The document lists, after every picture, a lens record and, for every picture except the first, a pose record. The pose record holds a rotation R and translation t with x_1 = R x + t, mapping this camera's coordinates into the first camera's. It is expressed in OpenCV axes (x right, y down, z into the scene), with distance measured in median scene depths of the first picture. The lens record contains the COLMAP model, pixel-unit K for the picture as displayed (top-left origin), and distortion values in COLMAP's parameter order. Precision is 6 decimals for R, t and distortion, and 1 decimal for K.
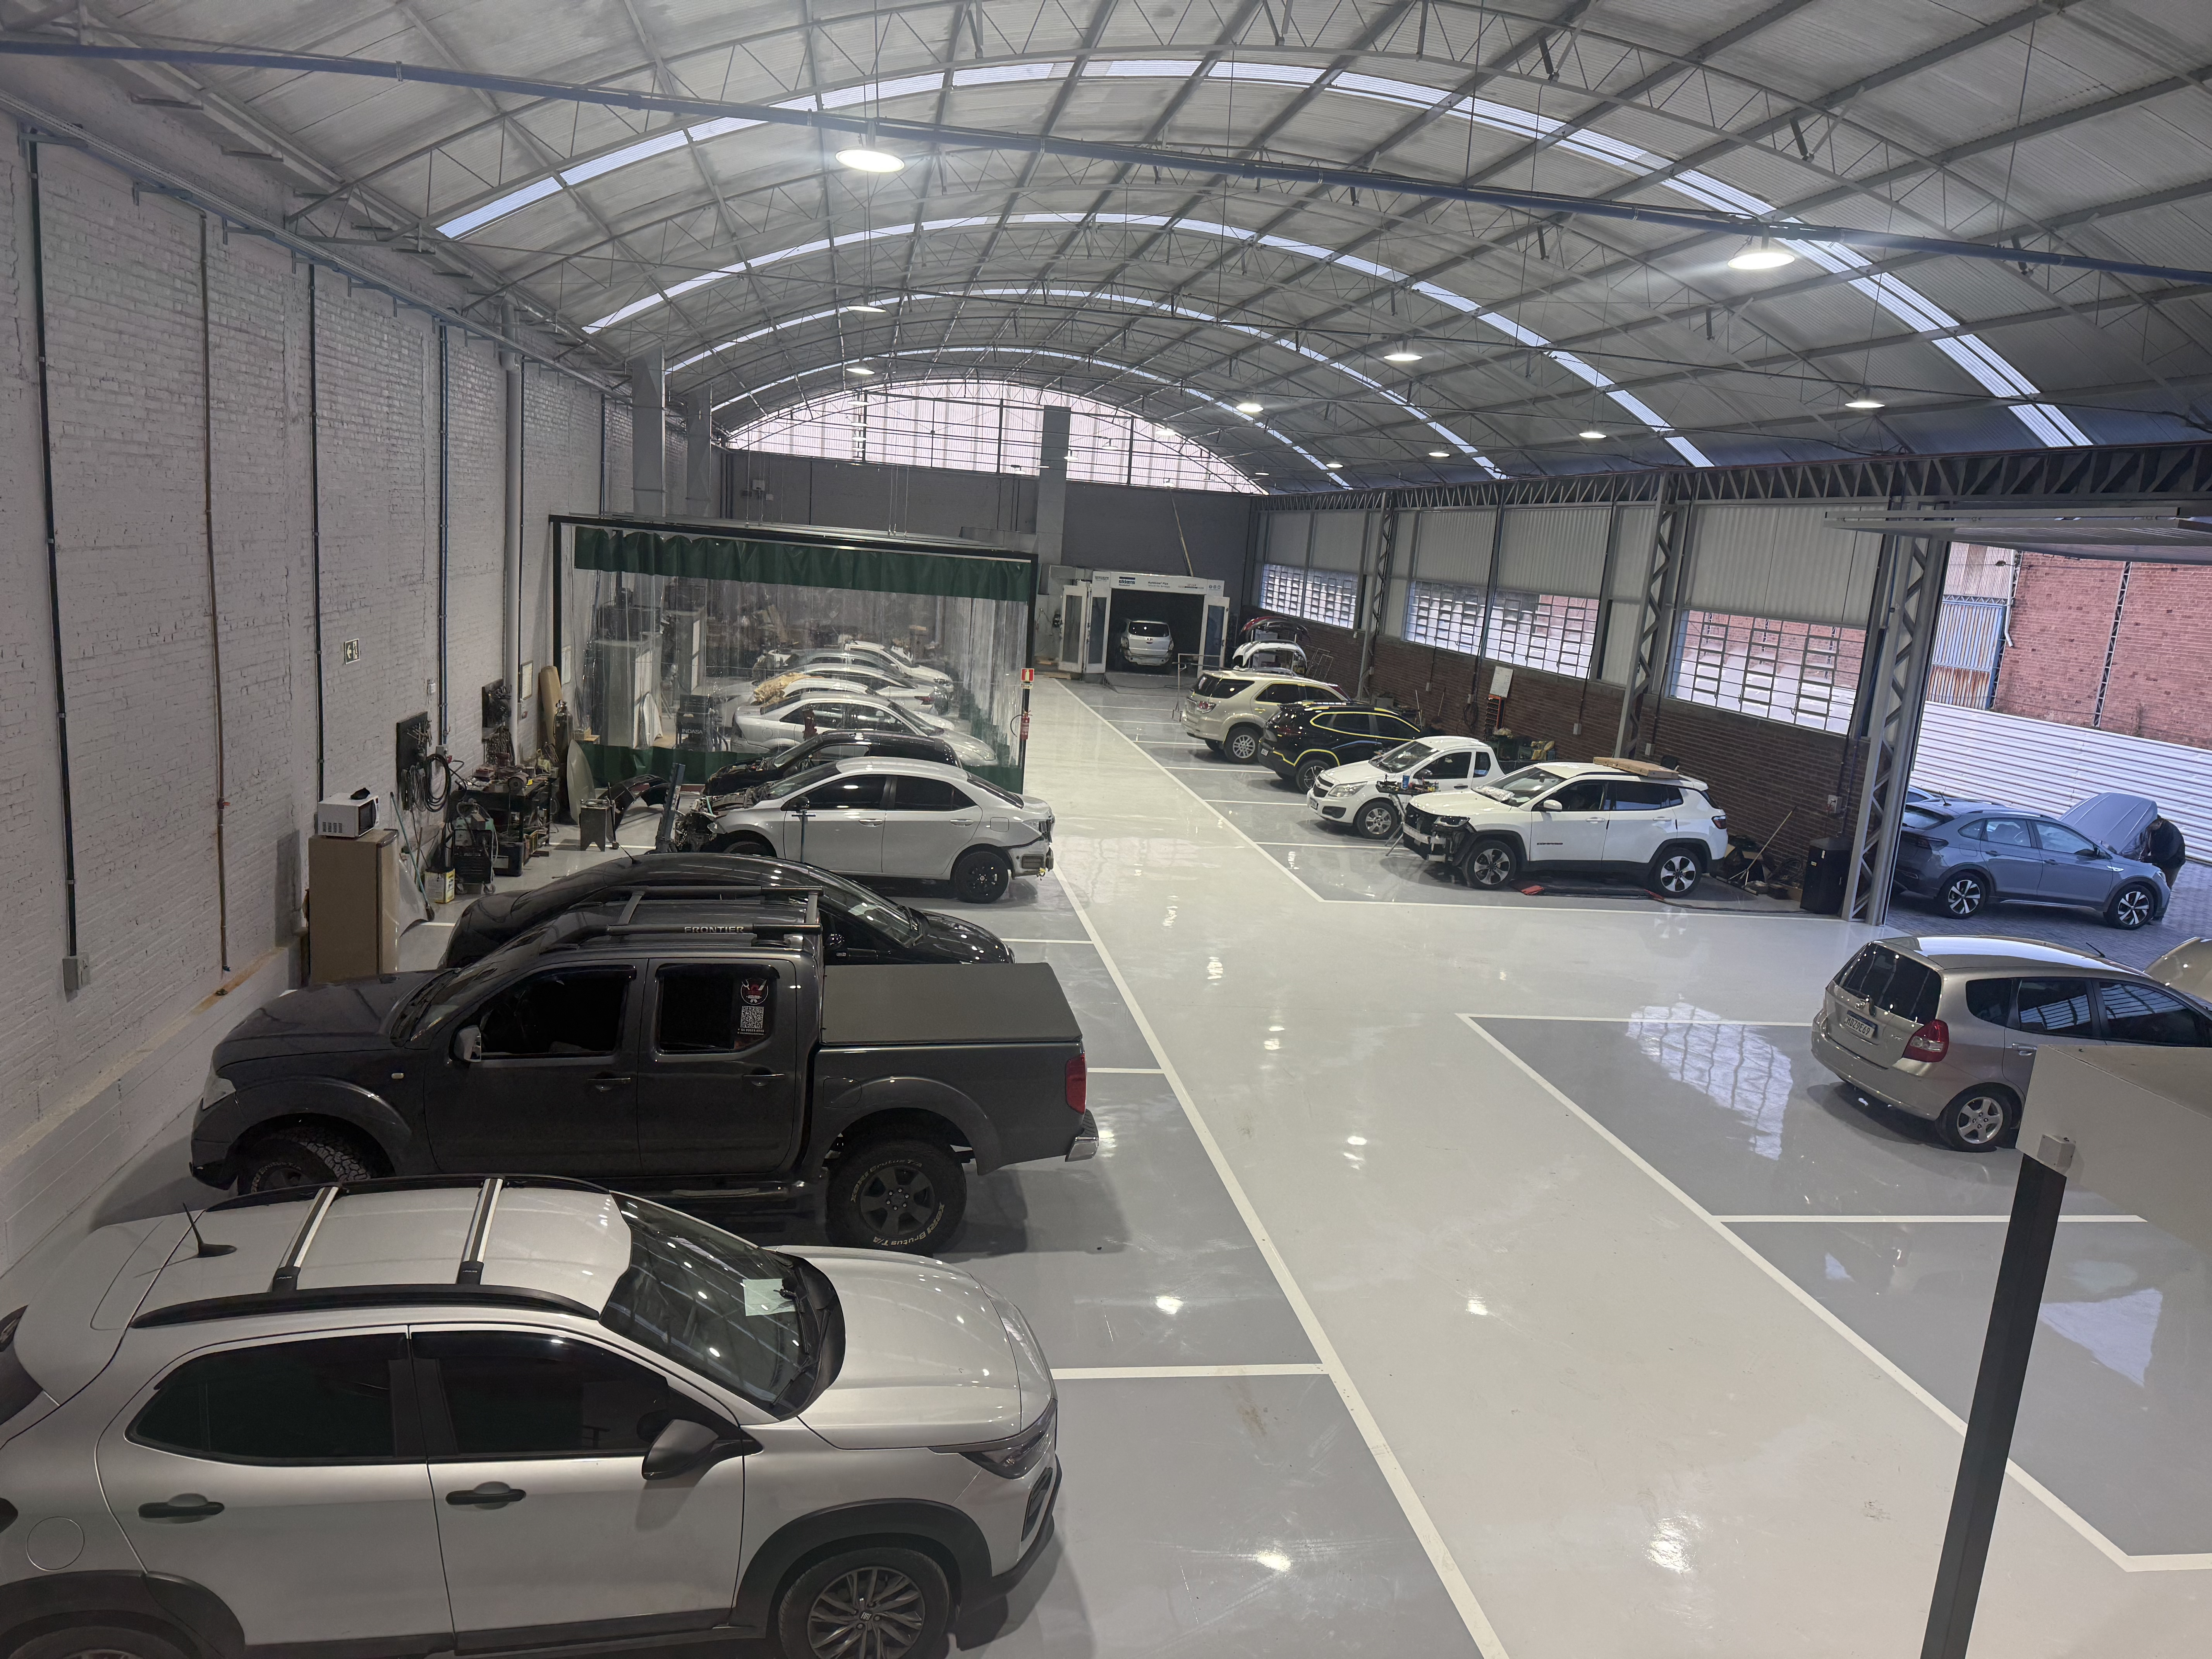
lens RADIAL K [[1526.6, 0, 1114.8], [0, 1526.6, 829.5], [0, 0, 1]] dist [0.009495, -0.022158]
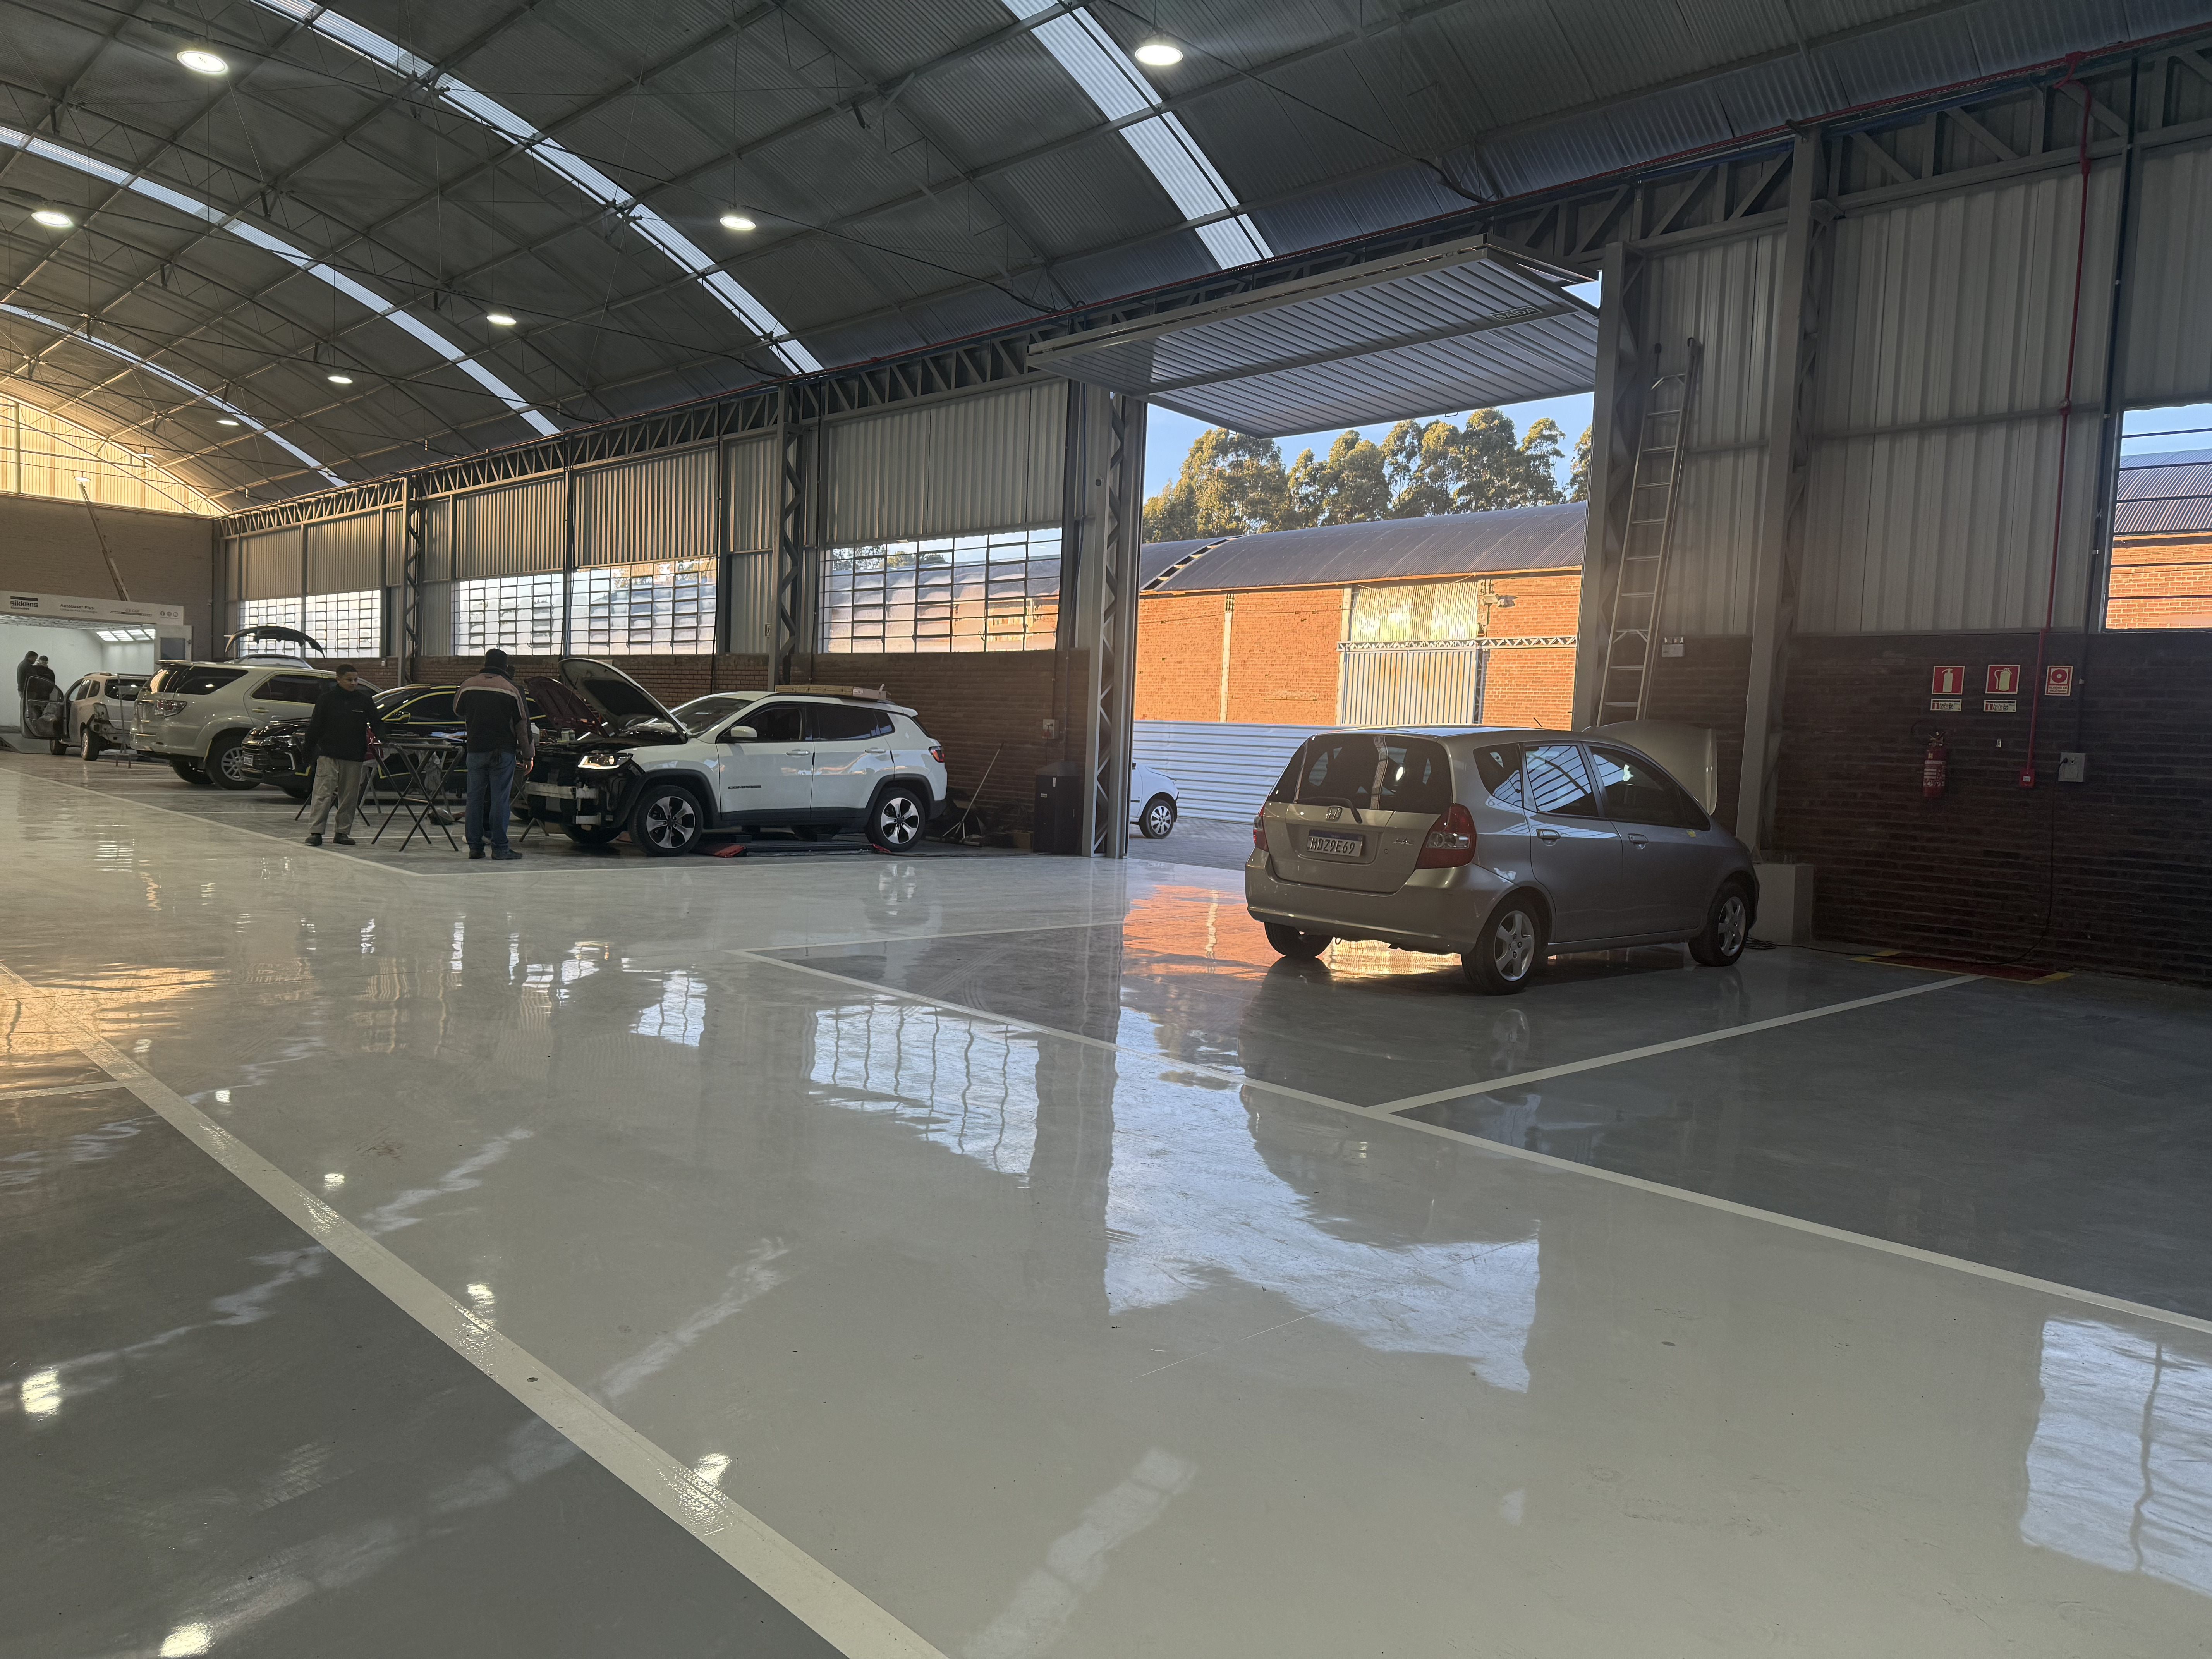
lens RADIAL K [[1526.6, 0, 1128.3], [0, 1526.6, 842.6], [0, 0, 1]] dist [0.009495, -0.022158]
pose [[0.811380, -0.088469, 0.577786, 0.010047], [0.131400, 0.990786, -0.032817, 0.078271], [-0.569559, 0.102548, 0.815528, 0.285957]]
